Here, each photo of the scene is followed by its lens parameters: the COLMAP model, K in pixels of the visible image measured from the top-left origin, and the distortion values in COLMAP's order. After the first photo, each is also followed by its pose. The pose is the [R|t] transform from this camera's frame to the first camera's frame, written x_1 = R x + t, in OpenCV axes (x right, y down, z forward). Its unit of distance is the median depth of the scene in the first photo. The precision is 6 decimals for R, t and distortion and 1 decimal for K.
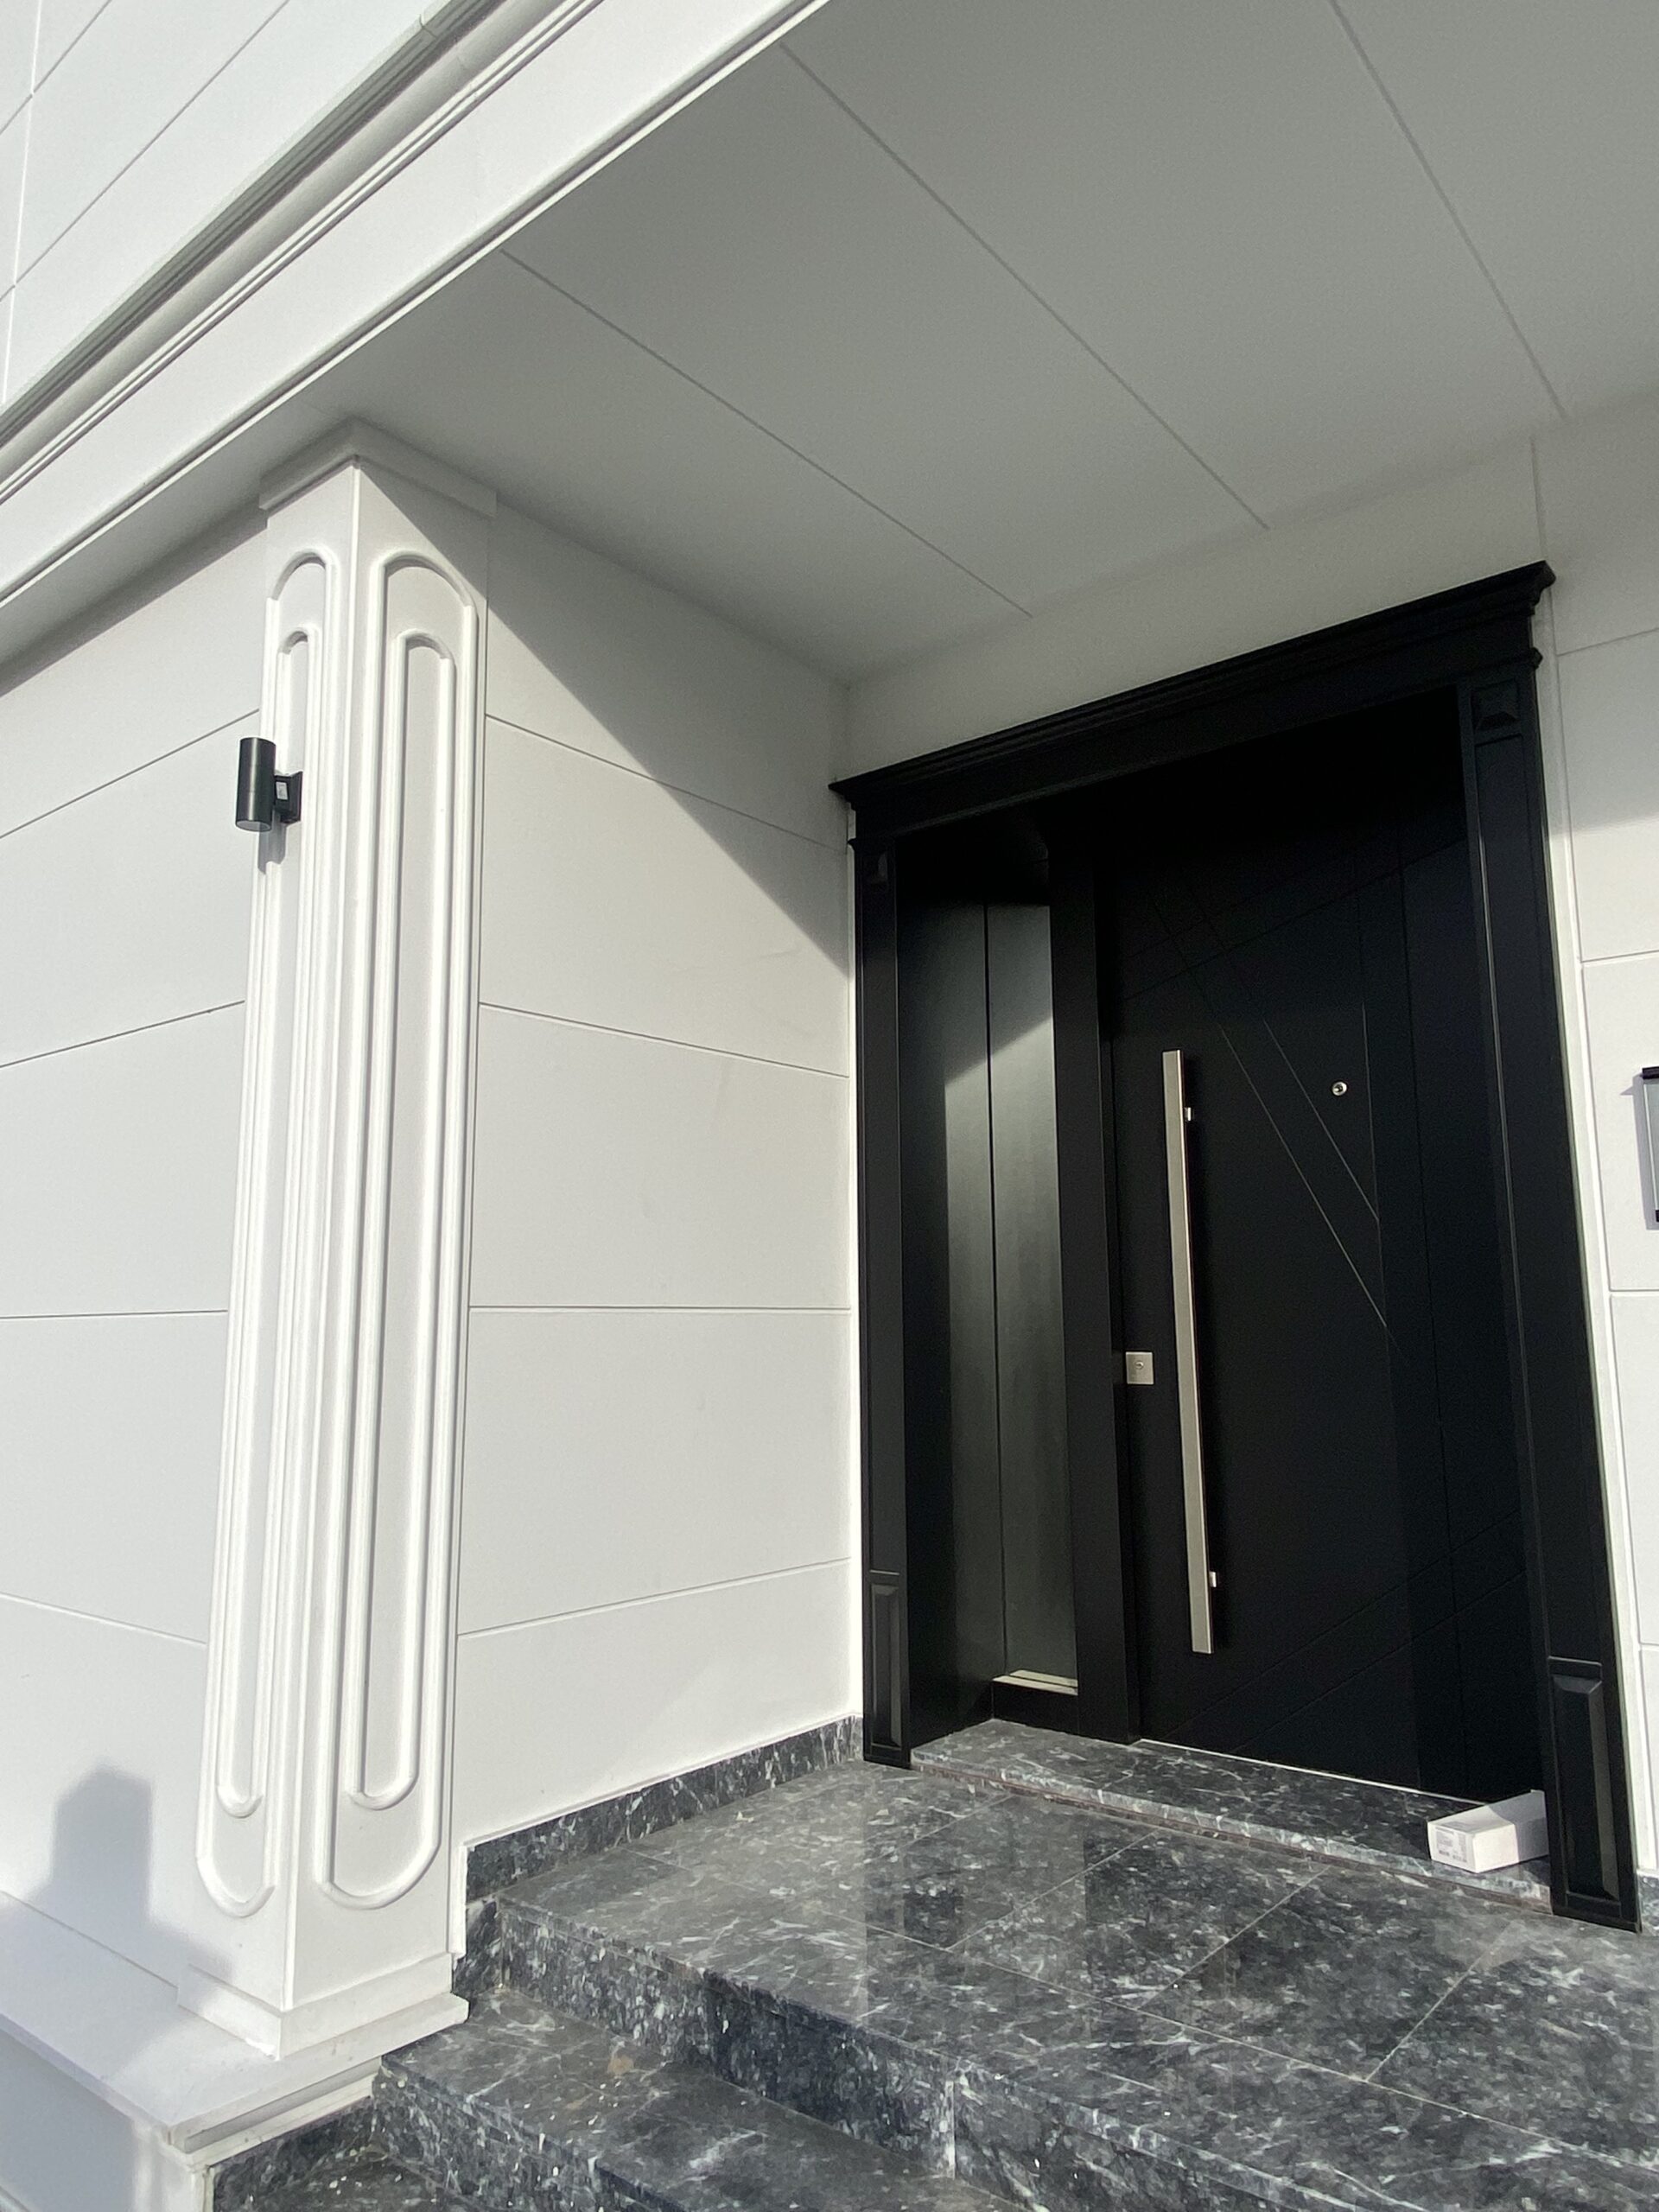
lens RADIAL K [[1444.7, 0, 836.1], [0, 1444.7, 1113.4], [0, 0, 1]] dist [0.056738, -0.068059]
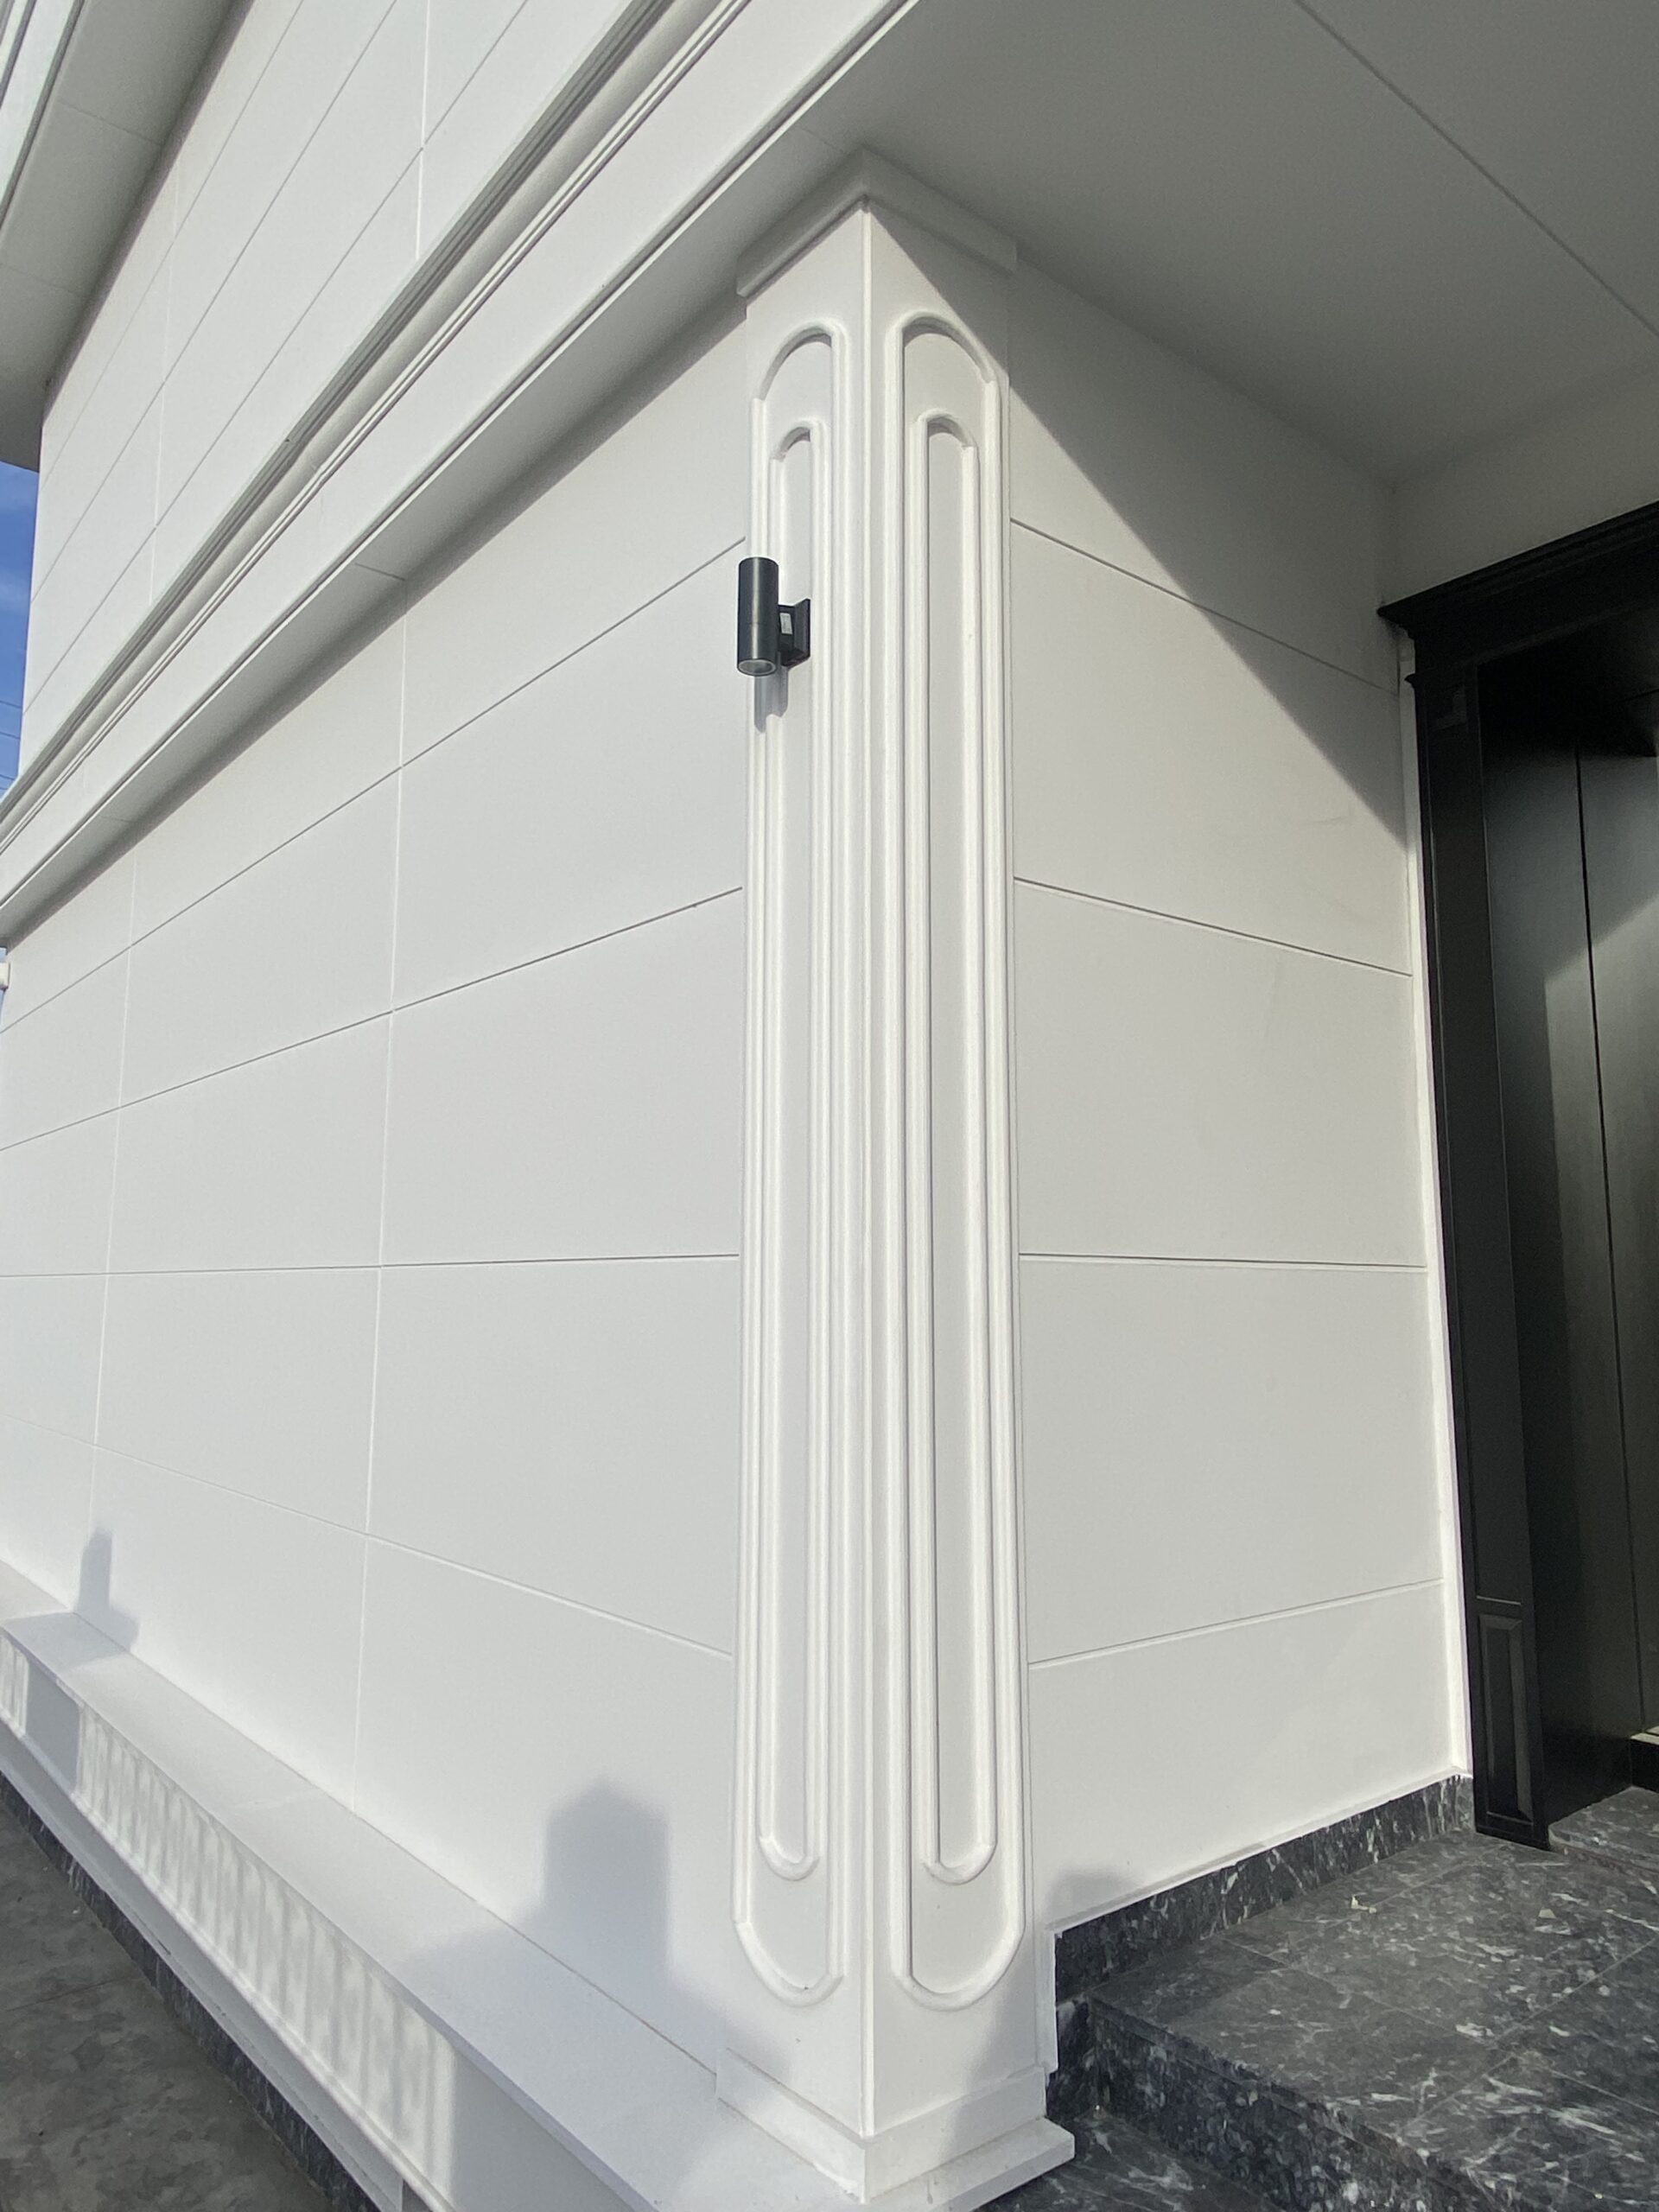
lens RADIAL K [[1446.7, 0, 829.5], [0, 1446.7, 1106.0], [0, 0, 1]] dist [0.030173, -0.025652]
pose [[0.979386, -0.018589, -0.201140, -0.197403], [0.022848, 0.999561, 0.018870, 0.033563], [0.200701, -0.023077, 0.979381, 0.201846]]
